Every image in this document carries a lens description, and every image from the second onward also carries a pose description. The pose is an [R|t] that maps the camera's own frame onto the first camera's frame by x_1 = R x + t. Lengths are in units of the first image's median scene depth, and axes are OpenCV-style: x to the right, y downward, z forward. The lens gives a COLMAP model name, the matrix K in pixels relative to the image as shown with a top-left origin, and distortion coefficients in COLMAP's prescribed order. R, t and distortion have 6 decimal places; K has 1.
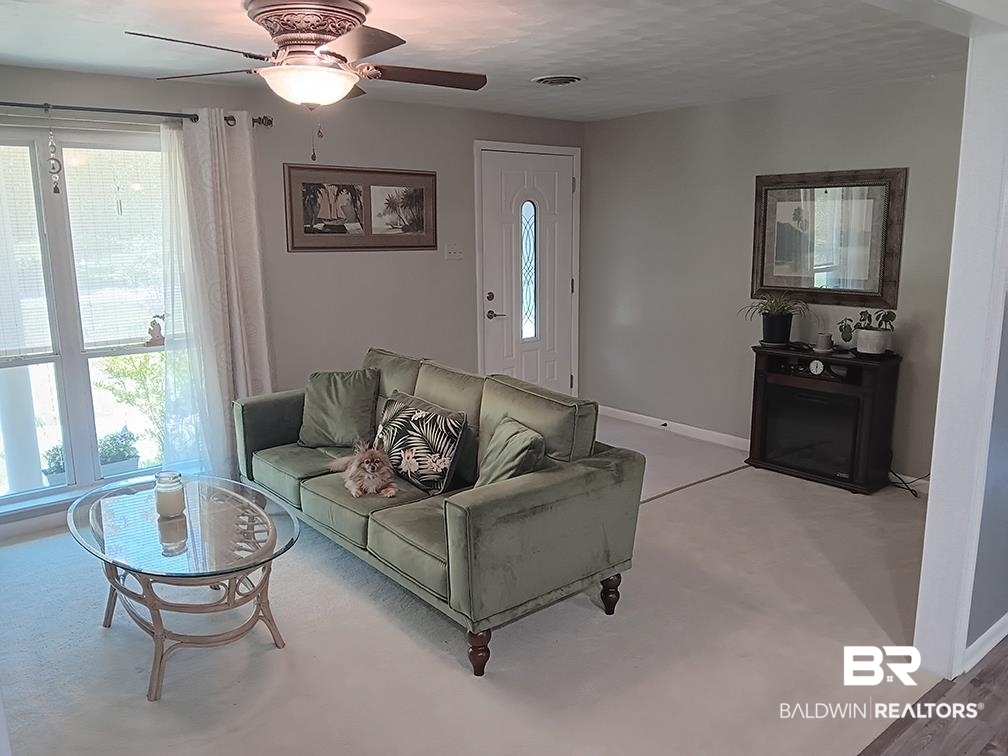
lens RADIAL K [[778.2, 0, 504.0], [0, 778.2, 378.0], [0, 0, 1]] dist [0.069744, -0.151649]
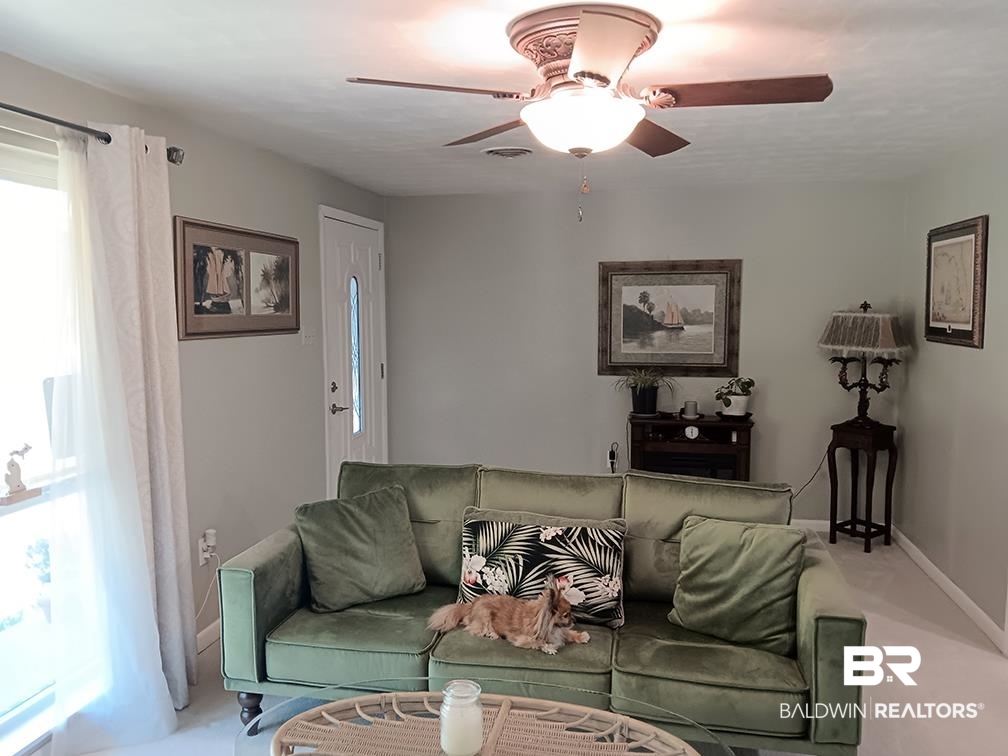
lens RADIAL K [[782.2, 0, 505.2], [0, 782.2, 361.7], [0, 0, 1]] dist [0.109702, -0.151359]
pose [[0.775713, -0.038381, 0.629918, -0.491466], [0.114478, 0.990147, -0.080644, -0.051476], [-0.620616, 0.134668, 0.772464, 0.275522]]
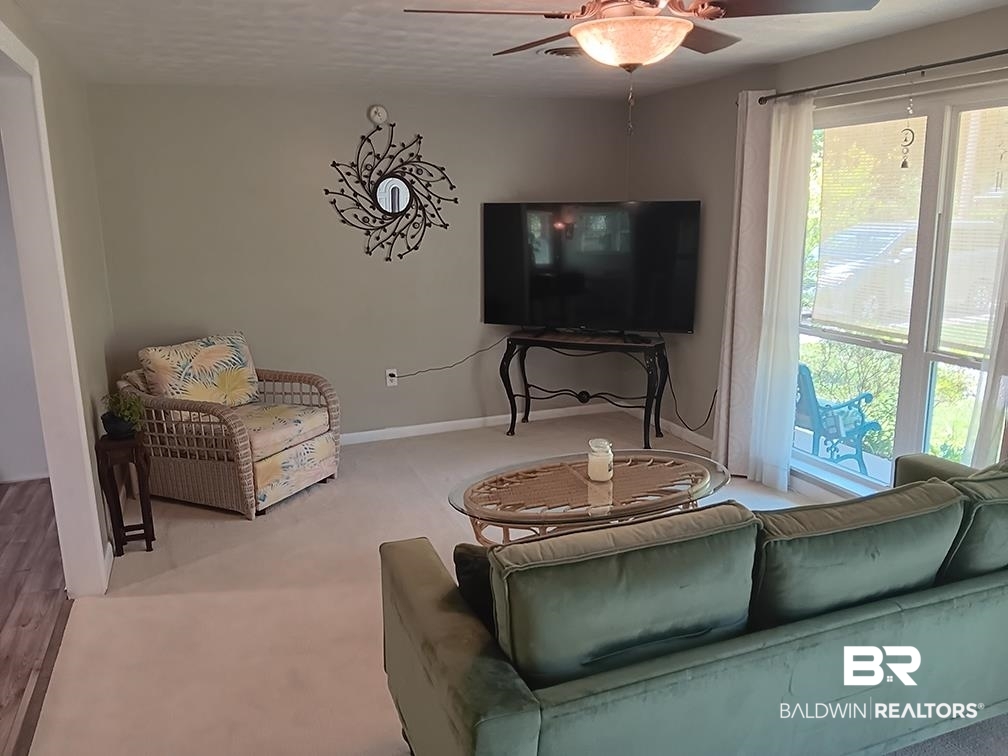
lens RADIAL K [[768.4, 0, 504.0], [0, 768.4, 378.0], [0, 0, 1]] dist [0.099070, -0.198742]
pose [[-0.294313, 0.213212, -0.931622, 0.354831], [-0.169209, 0.947772, 0.270364, -0.140073], [0.940611, 0.237210, -0.242864, 0.686198]]
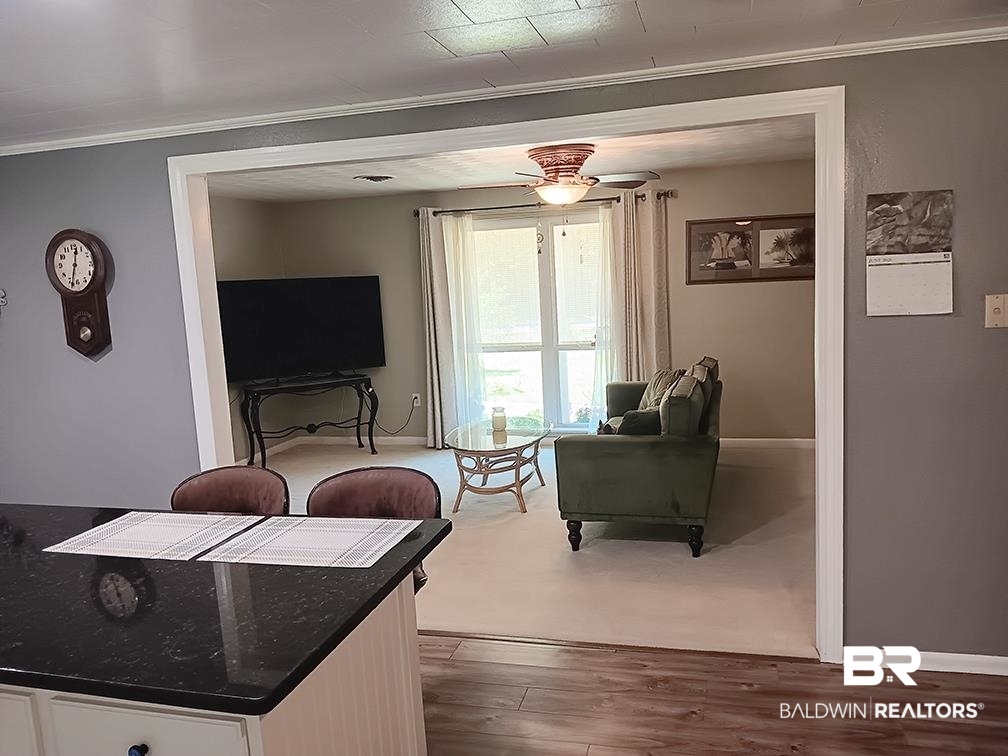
lens RADIAL K [[778.2, 0, 504.0], [0, 778.2, 378.0], [0, 0, 1]] dist [0.069744, -0.151649]
pose [[0.583710, 0.087232, -0.807262, 0.654355], [-0.110270, 0.993518, 0.027625, -0.000520], [0.804439, 0.072892, 0.589546, -0.053642]]
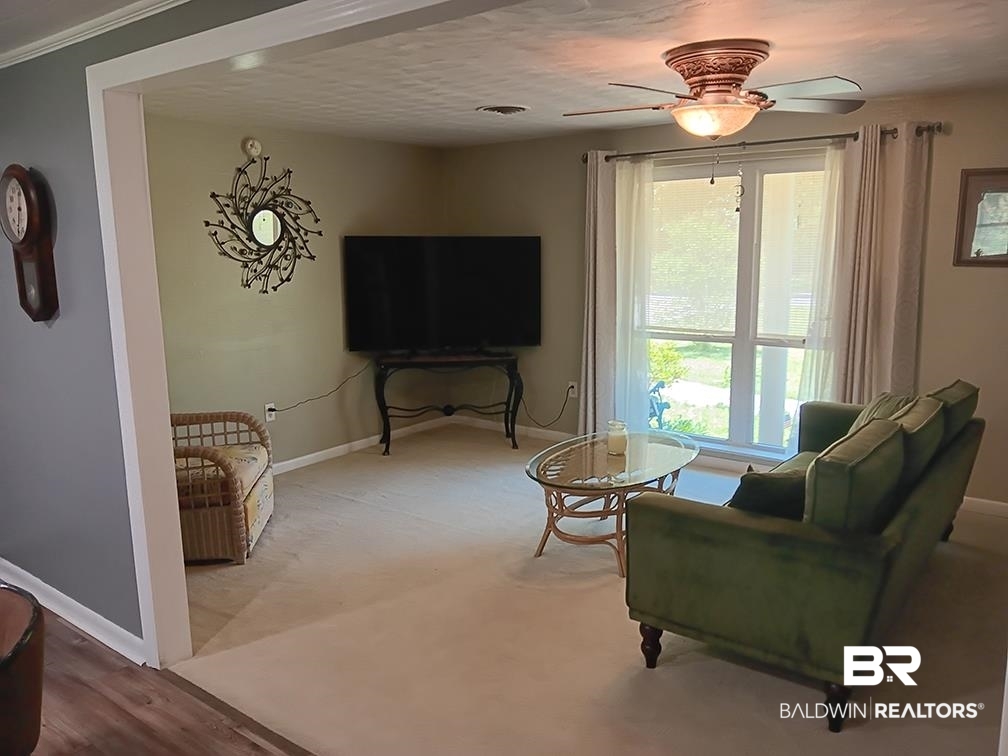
lens RADIAL K [[778.2, 0, 504.0], [0, 778.2, 378.0], [0, 0, 1]] dist [0.069744, -0.151649]
pose [[0.242918, 0.171805, -0.954711, 0.491960], [-0.175157, 0.975782, 0.131029, -0.059901], [0.954102, 0.135395, 0.267128, 0.268557]]
